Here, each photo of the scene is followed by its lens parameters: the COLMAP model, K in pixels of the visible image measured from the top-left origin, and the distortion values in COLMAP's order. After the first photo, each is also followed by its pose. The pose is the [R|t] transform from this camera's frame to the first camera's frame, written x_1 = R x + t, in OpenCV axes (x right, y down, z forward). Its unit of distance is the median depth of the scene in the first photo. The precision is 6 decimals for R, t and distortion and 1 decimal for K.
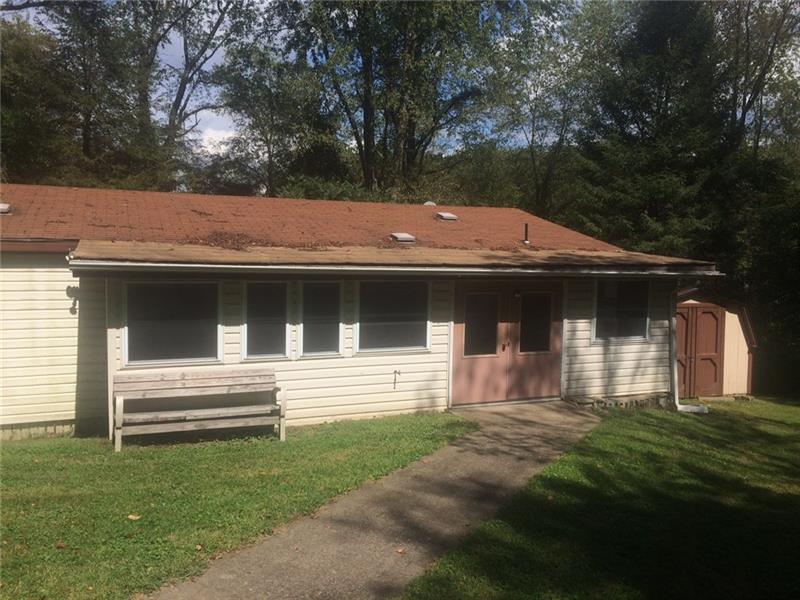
lens RADIAL K [[676.2, 0, 400.0], [0, 676.2, 300.0], [0, 0, 1]] dist [0.053232, -0.000626]
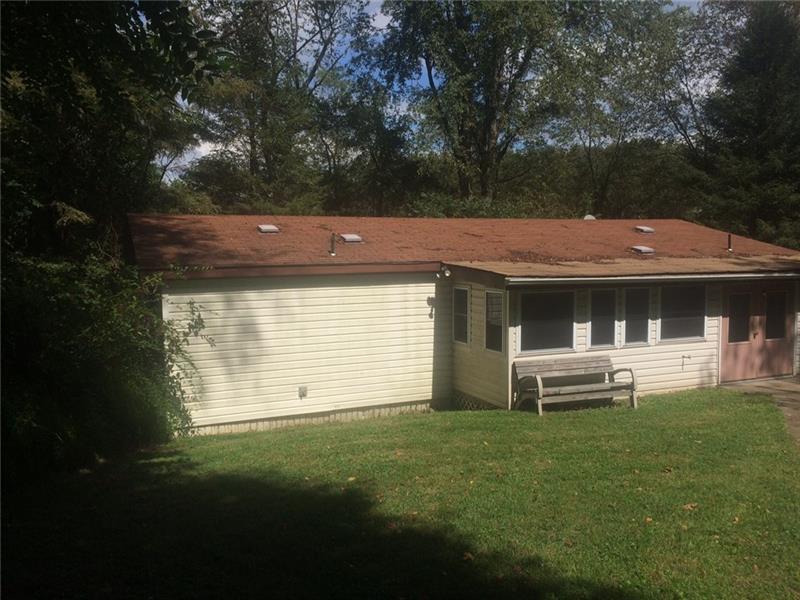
lens RADIAL K [[676.4, 0, 400.0], [0, 676.4, 300.0], [0, 0, 1]] dist [0.005221, -0.000017]
pose [[0.999502, -0.028500, -0.013523, -0.524947], [0.028437, 0.999584, -0.004800, -0.009941], [0.013655, 0.004413, 0.999897, -0.290546]]
